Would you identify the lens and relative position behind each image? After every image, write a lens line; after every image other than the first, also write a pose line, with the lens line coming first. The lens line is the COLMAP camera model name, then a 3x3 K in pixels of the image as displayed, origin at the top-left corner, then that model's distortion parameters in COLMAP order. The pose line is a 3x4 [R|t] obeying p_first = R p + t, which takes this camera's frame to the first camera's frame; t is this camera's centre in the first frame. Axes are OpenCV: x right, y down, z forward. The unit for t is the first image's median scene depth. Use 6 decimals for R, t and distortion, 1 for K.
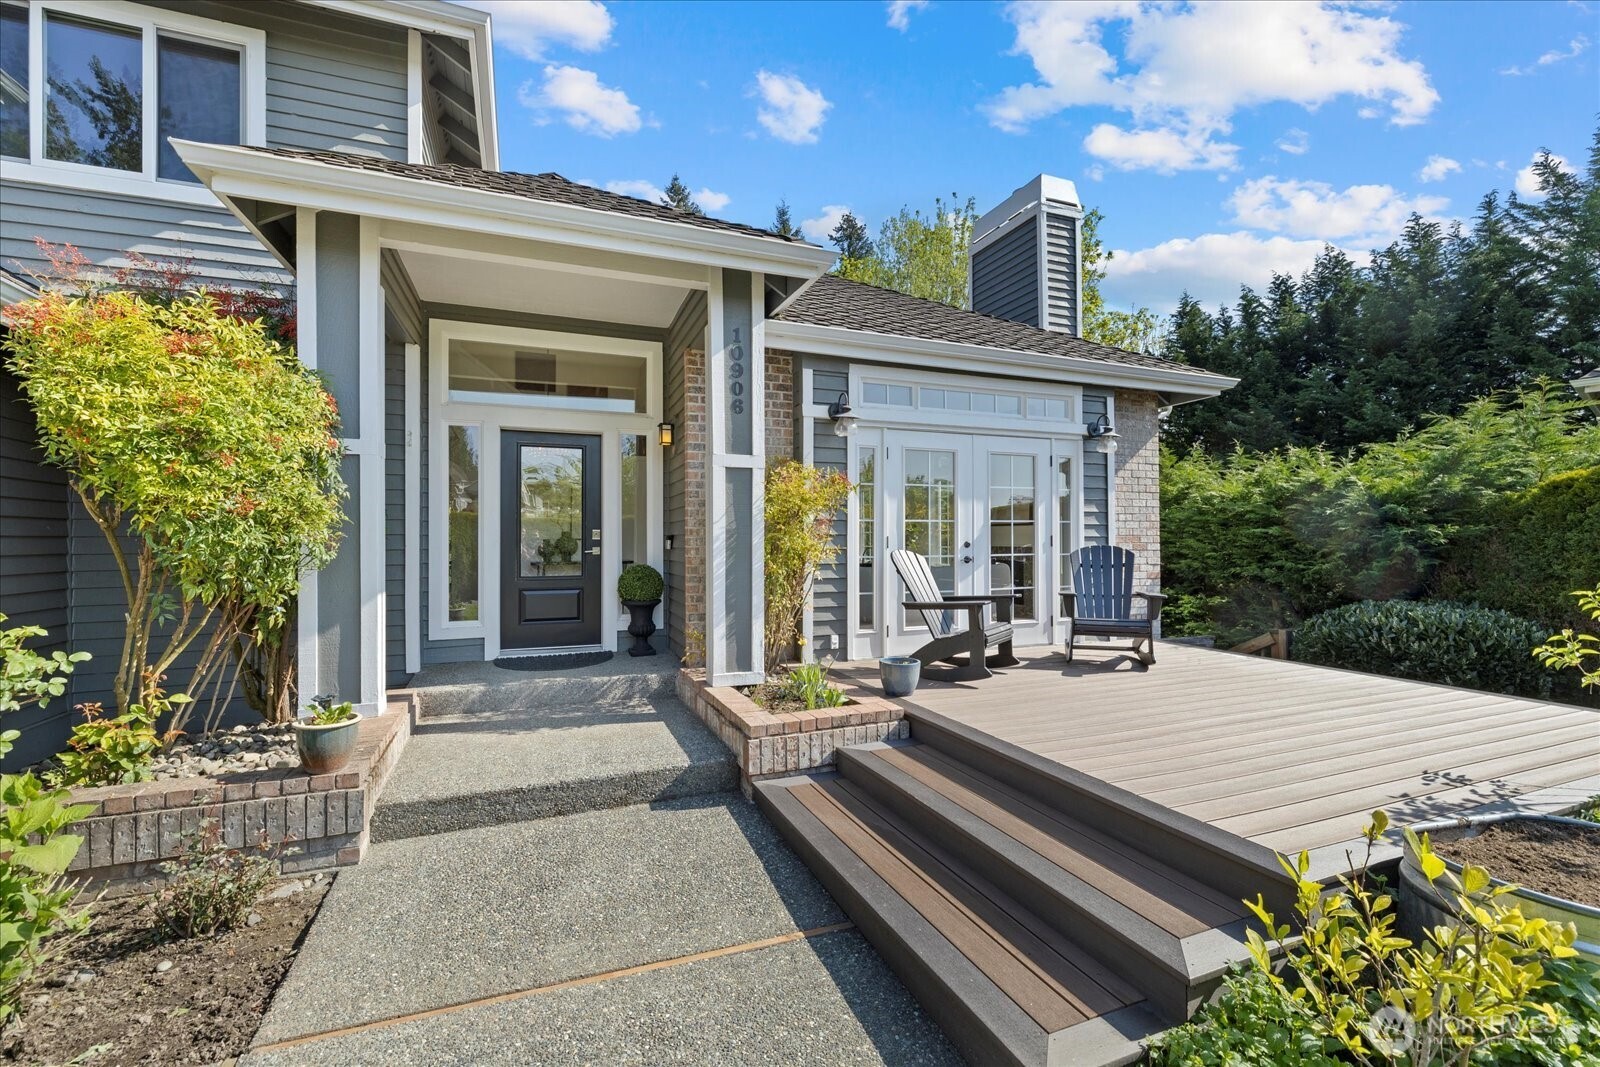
lens RADIAL K [[684.7, 0, 796.0], [0, 684.7, 535.7], [0, 0, 1]] dist [-0.000955, 0.001040]
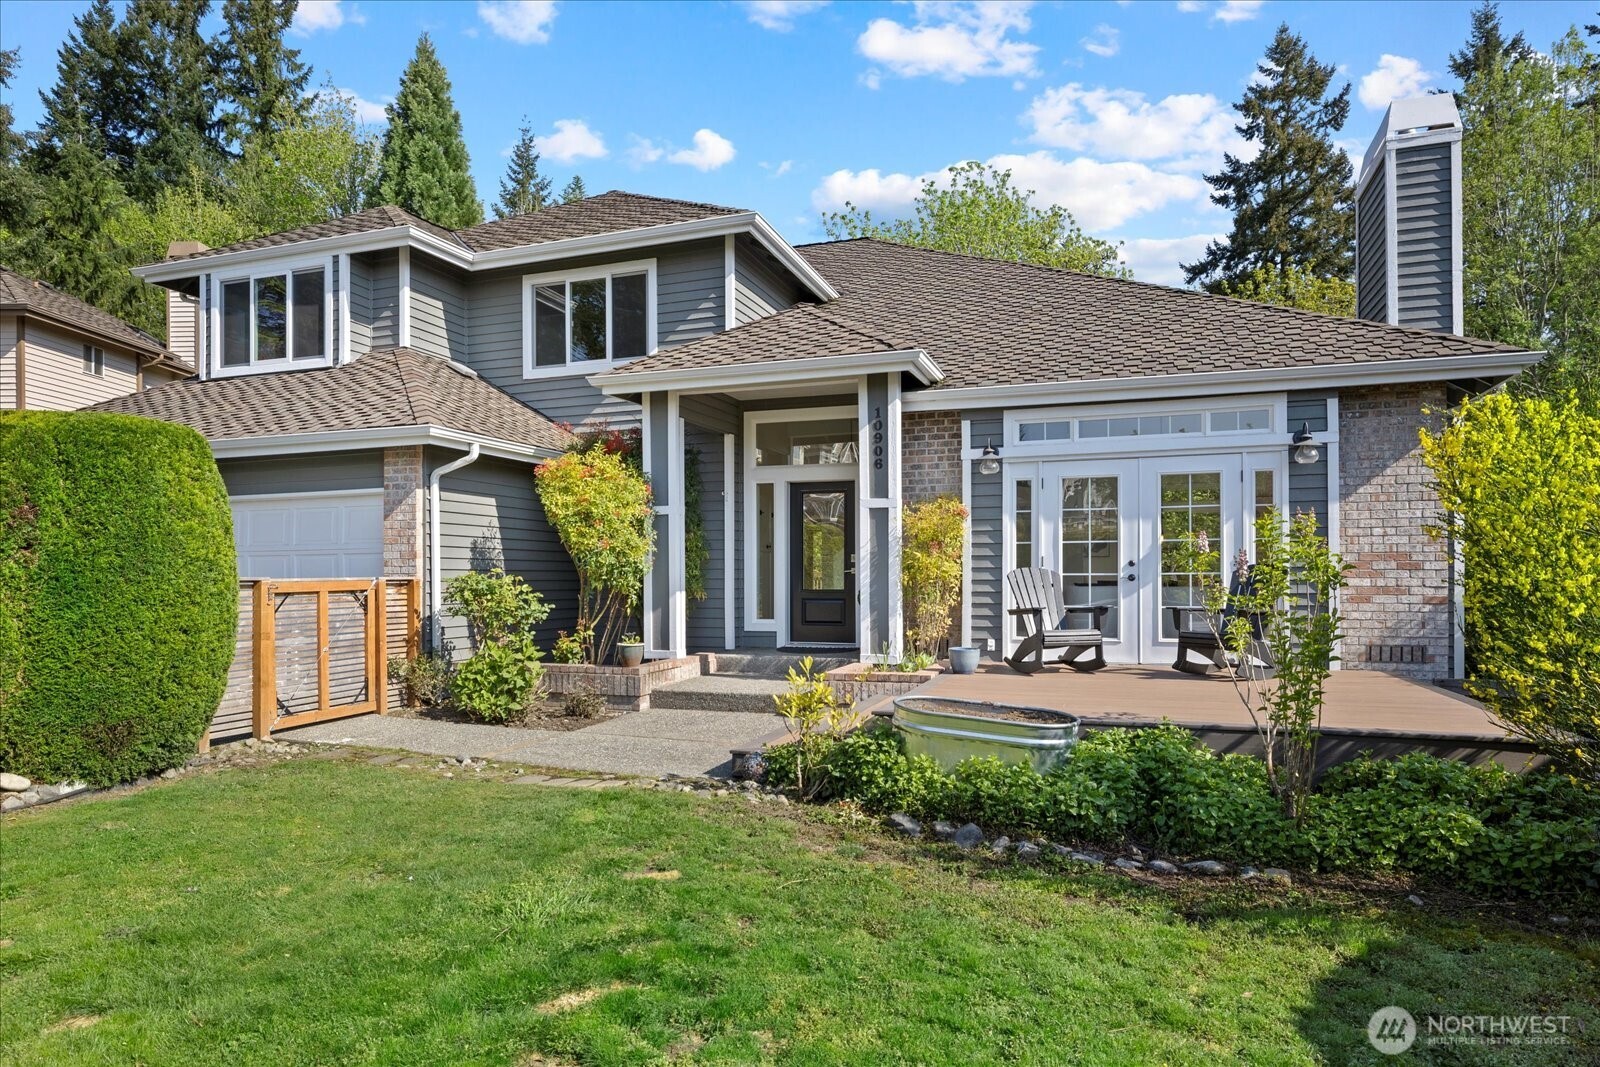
lens RADIAL K [[983.1, 0, 764.9], [0, 983.1, 576.0], [0, 0, 1]] dist [-0.008336, 0.003651]
pose [[0.743507, -0.000154, -0.668728, 0.892212], [0.005492, 0.999968, 0.005875, 0.022072], [0.668705, -0.008041, 0.743484, -0.531083]]
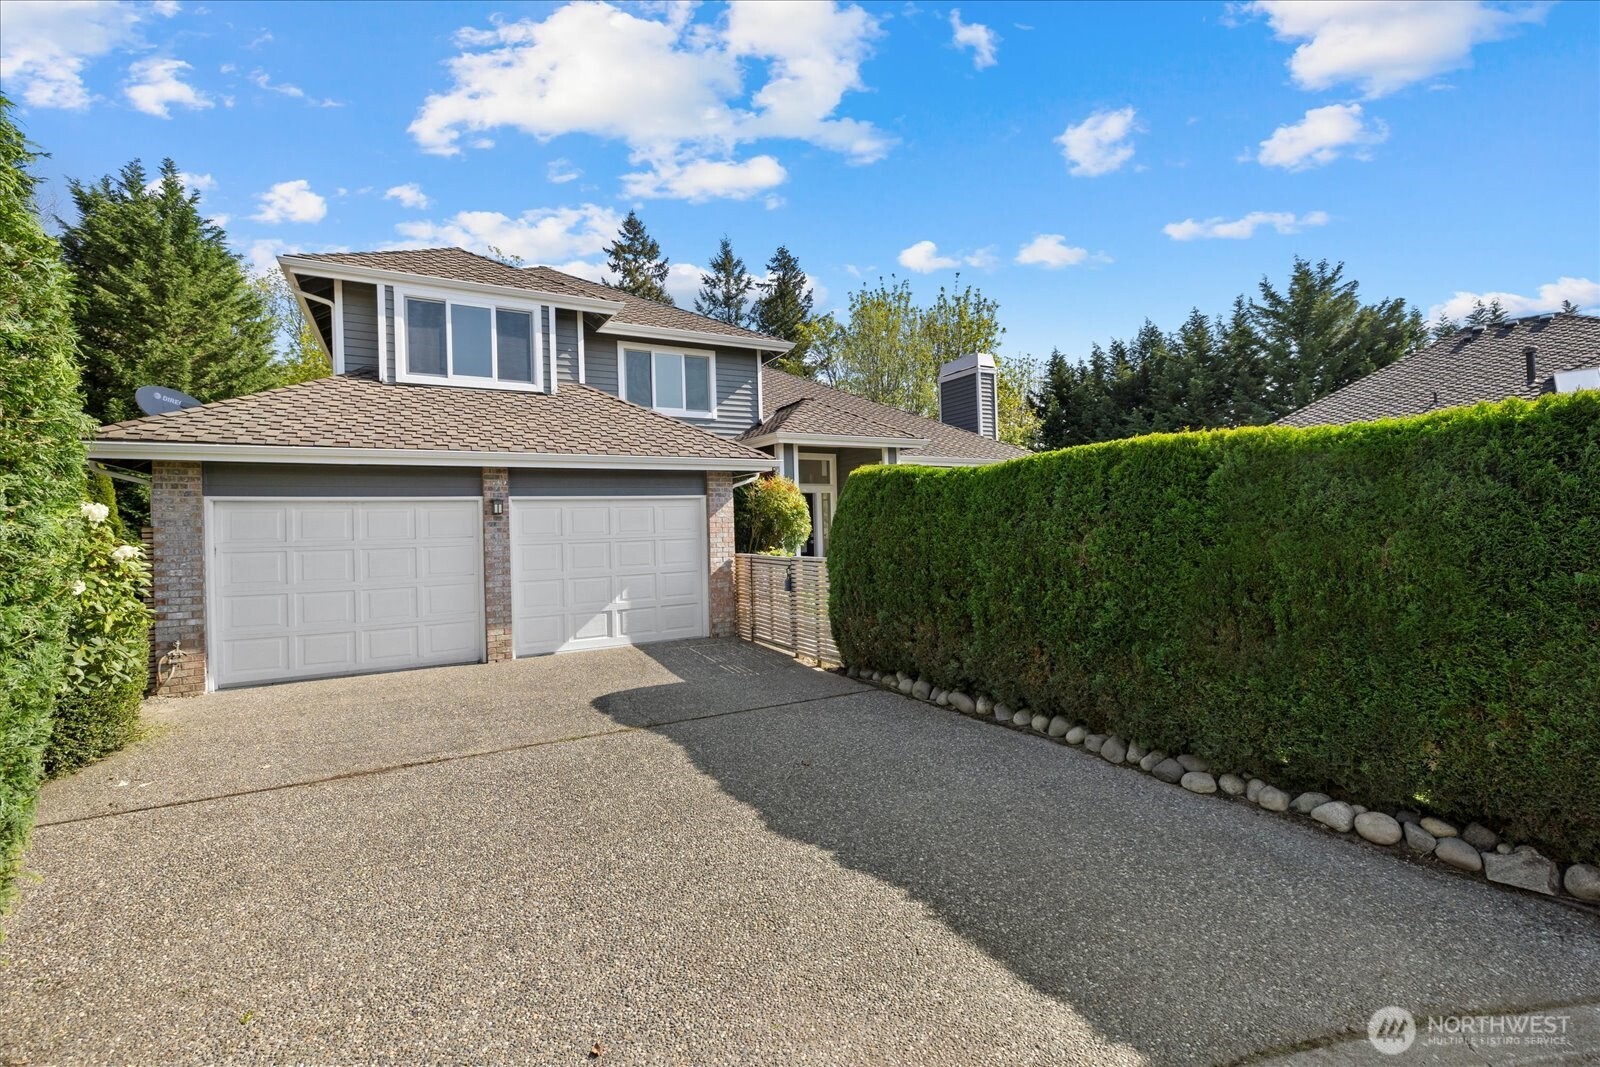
lens RADIAL K [[679.6, 0, 785.3], [0, 679.6, 524.5], [0, 0, 1]] dist [0.000255, -0.000027]
pose [[0.992473, -0.021881, 0.120490, -0.728849], [0.021883, 0.999760, 0.001301, -0.044862], [-0.120490, 0.001345, 0.992714, -1.476237]]
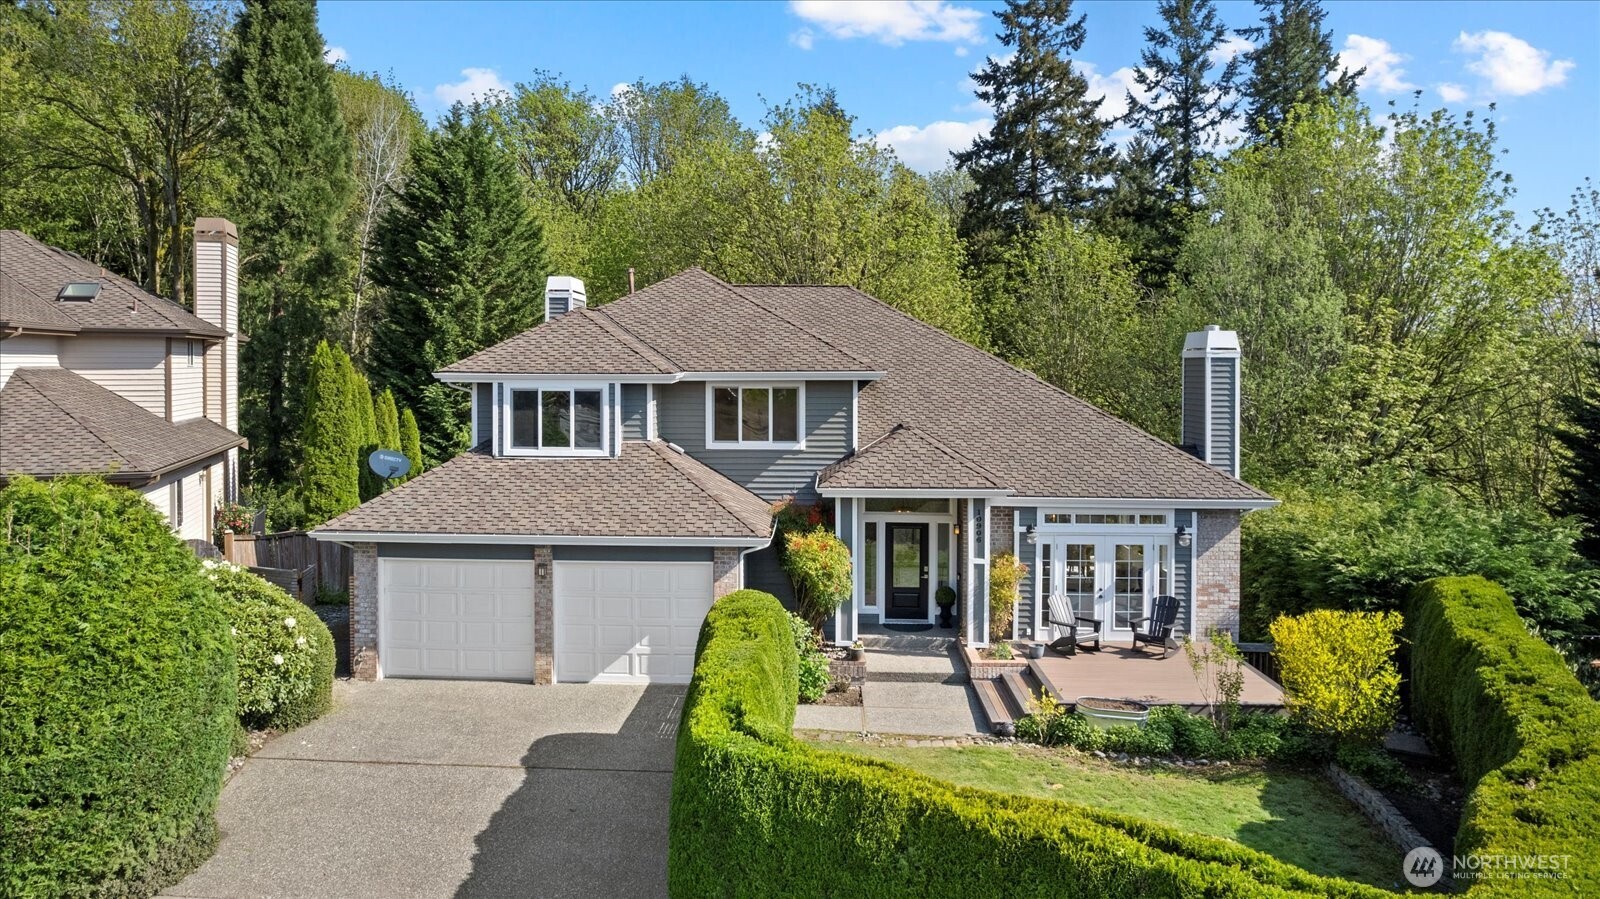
lens RADIAL K [[1115.2, 0, 760.7], [0, 1115.2, 375.7], [0, 0, 1]] dist [-0.041461, -0.004644]
pose [[0.905237, 0.008003, -0.424832, 0.778643], [-0.002375, 0.999902, 0.013776, -0.710642], [0.424901, -0.011462, 0.905167, -2.578742]]
